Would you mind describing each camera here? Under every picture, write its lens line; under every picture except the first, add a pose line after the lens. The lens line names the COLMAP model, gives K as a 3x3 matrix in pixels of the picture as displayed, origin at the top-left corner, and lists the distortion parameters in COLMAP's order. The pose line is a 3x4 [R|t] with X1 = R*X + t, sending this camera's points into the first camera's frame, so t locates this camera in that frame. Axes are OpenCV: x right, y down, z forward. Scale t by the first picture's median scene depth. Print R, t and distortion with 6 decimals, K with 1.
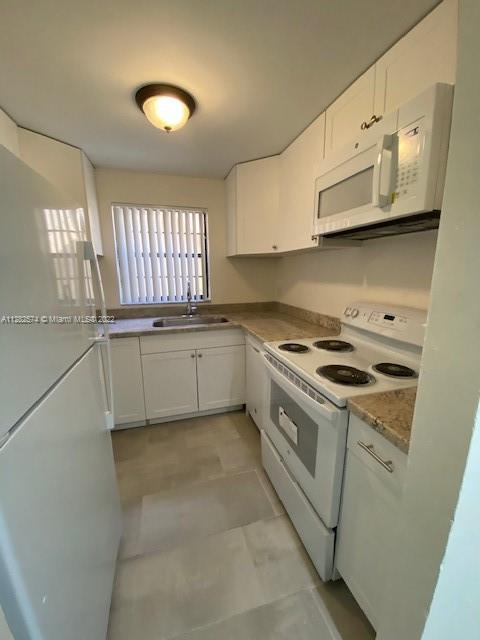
lens RADIAL K [[257.2, 0, 240.0], [0, 257.2, 320.0], [0, 0, 1]] dist [0.038277, -0.035906]
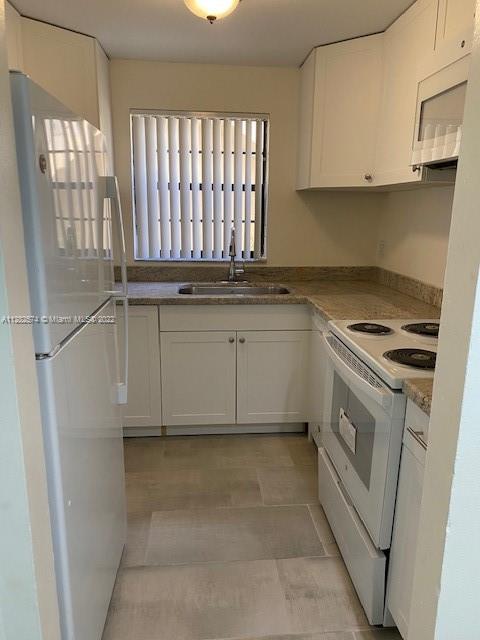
lens RADIAL K [[480.7, 0, 242.9], [0, 480.7, 319.1], [0, 0, 1]] dist [0.040686, -0.045255]
pose [[0.980008, 0.065270, -0.187945, 0.092365], [-0.059357, 0.997554, 0.036926, 0.043110], [0.189896, -0.025032, 0.981485, -0.265909]]
